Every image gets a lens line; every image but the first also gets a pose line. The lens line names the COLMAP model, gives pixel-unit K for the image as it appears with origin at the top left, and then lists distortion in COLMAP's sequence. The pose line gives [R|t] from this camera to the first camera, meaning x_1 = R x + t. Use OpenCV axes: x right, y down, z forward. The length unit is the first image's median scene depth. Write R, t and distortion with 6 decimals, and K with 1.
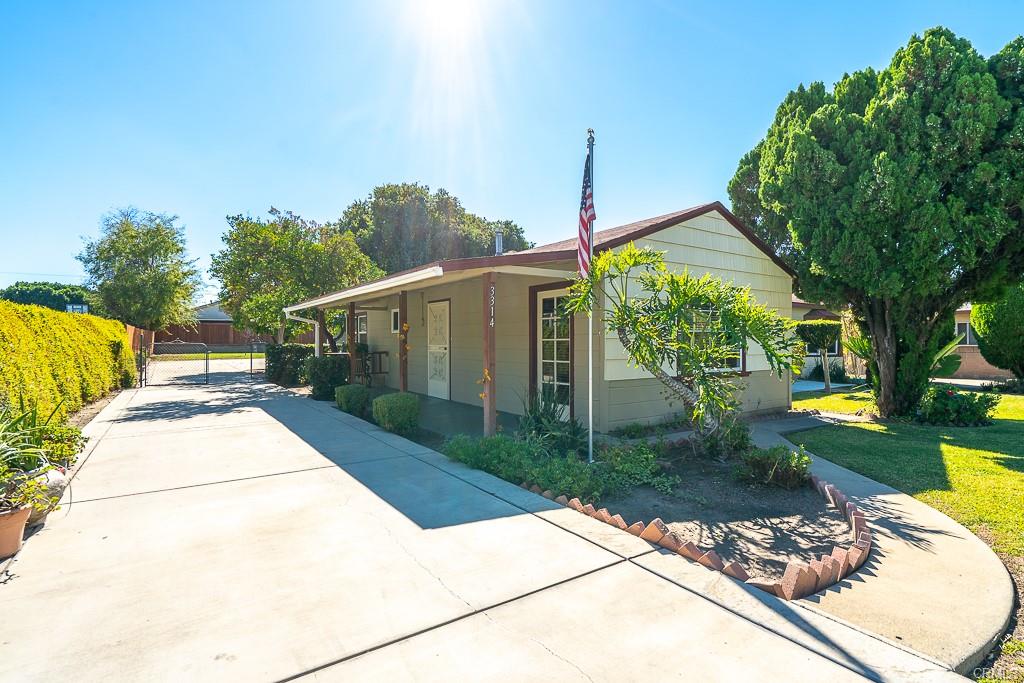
lens RADIAL K [[496.1, 0, 508.5], [0, 496.1, 344.5], [0, 0, 1]] dist [0.003322, 0.000138]
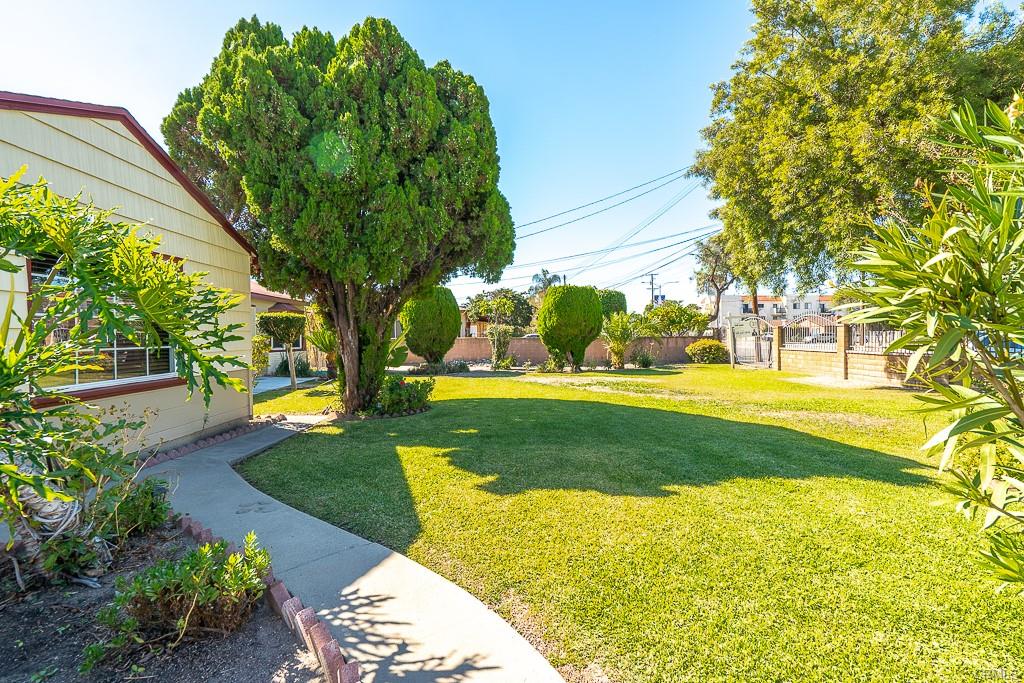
lens RADIAL K [[468.3, 0, 512.0], [0, 468.3, 341.5], [0, 0, 1]] dist [0.000966, 0.000646]
pose [[0.531455, -0.018974, 0.846874, 0.167268], [0.015318, 0.999801, 0.012788, 0.001305], [-0.846948, 0.006177, 0.531640, 0.263348]]
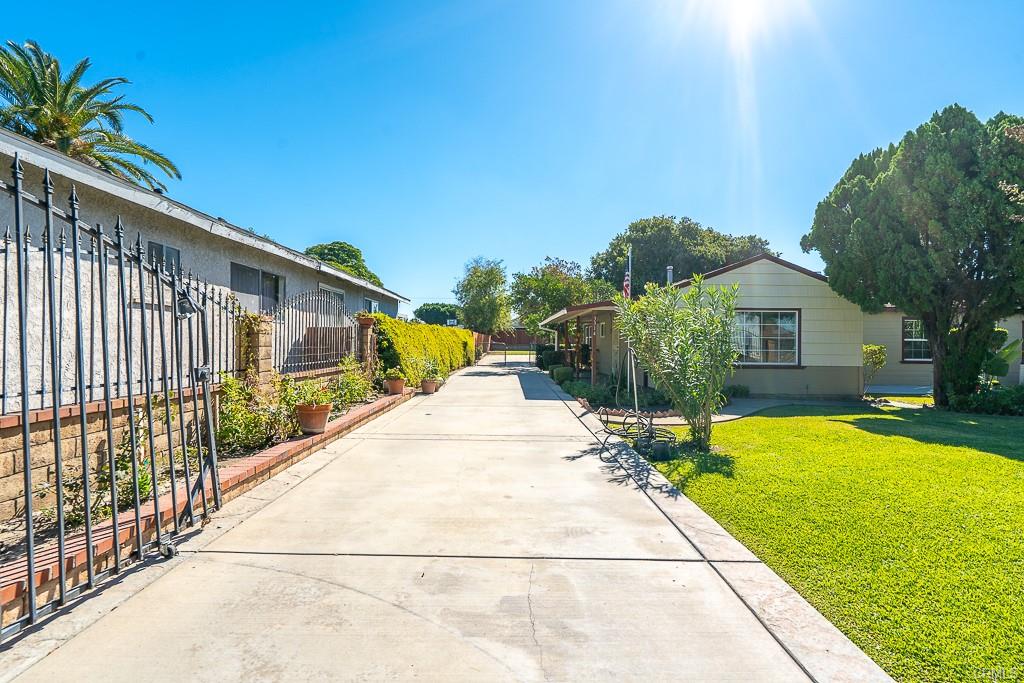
lens RADIAL K [[468.3, 0, 512.0], [0, 468.3, 341.5], [0, 0, 1]] dist [0.000966, 0.000646]
pose [[0.831128, 0.009045, -0.556007, 0.545172], [-0.016657, 0.999824, -0.008634, 0.010251], [0.555831, 0.016438, 0.831133, -0.598029]]
